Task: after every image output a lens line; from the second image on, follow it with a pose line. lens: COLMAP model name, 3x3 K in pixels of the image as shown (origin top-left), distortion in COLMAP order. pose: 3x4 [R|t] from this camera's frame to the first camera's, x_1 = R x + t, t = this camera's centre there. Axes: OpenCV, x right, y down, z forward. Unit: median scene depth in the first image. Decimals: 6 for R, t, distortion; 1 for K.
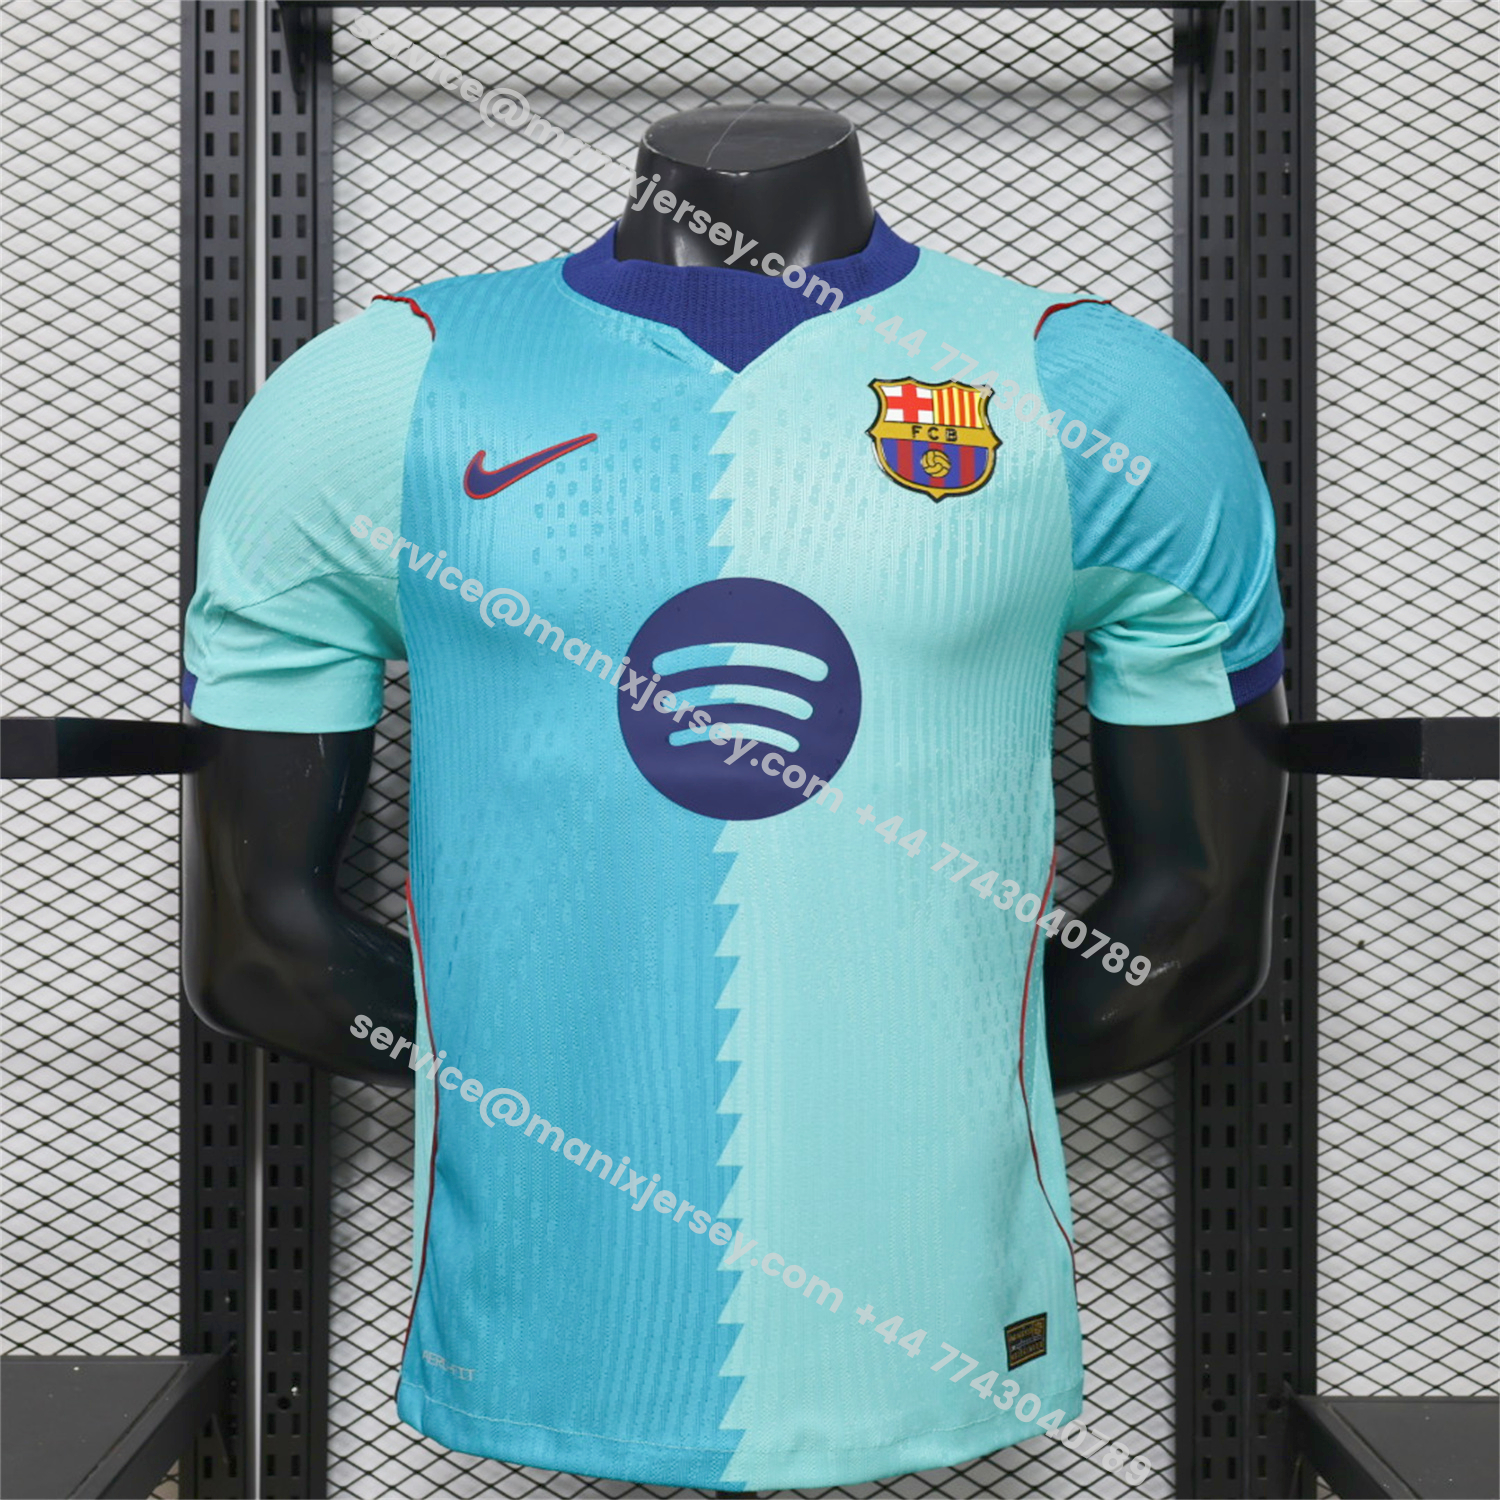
lens RADIAL K [[2343.1, 0, 743.0], [0, 2343.1, 750.4], [0, 0, 1]] dist [0.026194, 0.000000]
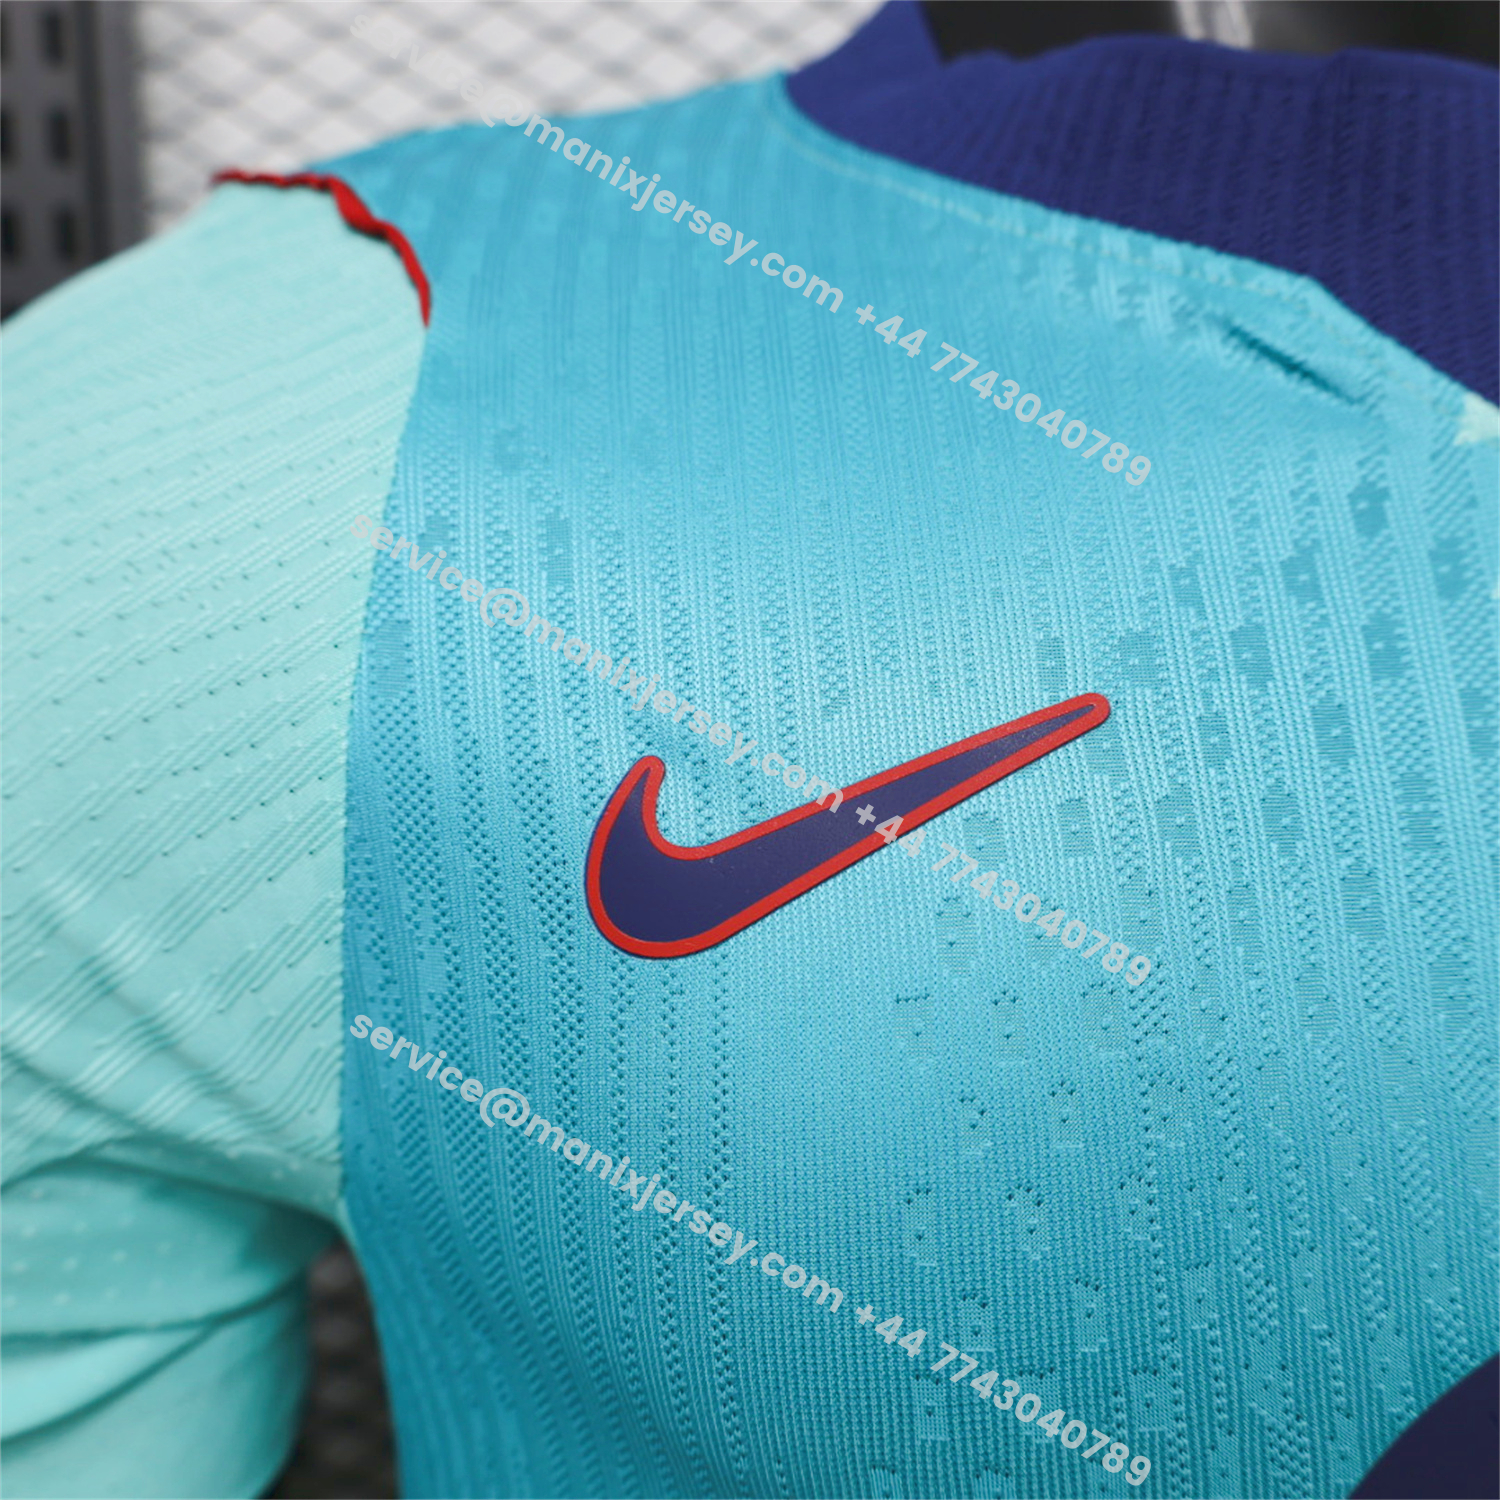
lens RADIAL K [[1552.0, 0, 746.0], [0, 1552.0, 747.6], [0, 0, 1]] dist [-0.002962, 0.000000]
pose [[0.992254, -0.034809, 0.119249, -0.104567], [0.021419, 0.993502, 0.111780, -0.127488], [-0.122365, -0.108360, 0.986552, 0.714145]]
